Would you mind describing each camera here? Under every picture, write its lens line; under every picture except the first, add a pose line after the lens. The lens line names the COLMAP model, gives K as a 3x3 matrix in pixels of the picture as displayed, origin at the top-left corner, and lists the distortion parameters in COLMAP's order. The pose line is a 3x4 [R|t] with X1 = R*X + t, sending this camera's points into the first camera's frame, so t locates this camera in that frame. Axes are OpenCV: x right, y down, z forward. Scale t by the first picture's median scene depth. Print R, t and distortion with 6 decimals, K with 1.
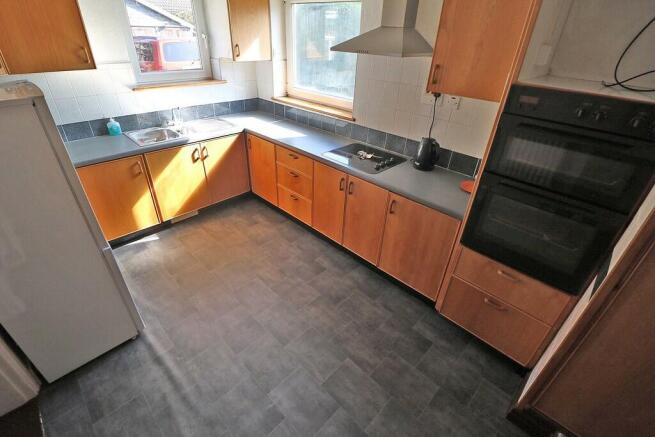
lens RADIAL K [[302.6, 0, 325.8], [0, 302.6, 215.3], [0, 0, 1]] dist [-0.011053, -0.006896]
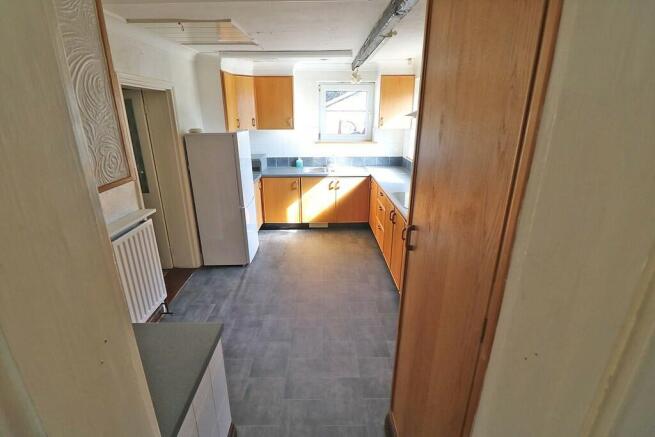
lens RADIAL K [[302.6, 0, 327.3], [0, 302.6, 218.1], [0, 0, 1]] dist [-0.011053, -0.006896]
pose [[0.712948, 0.197207, -0.672915, 0.636858], [-0.342101, 0.935506, -0.088290, 0.098318], [0.612104, 0.293151, 0.734432, -0.068499]]
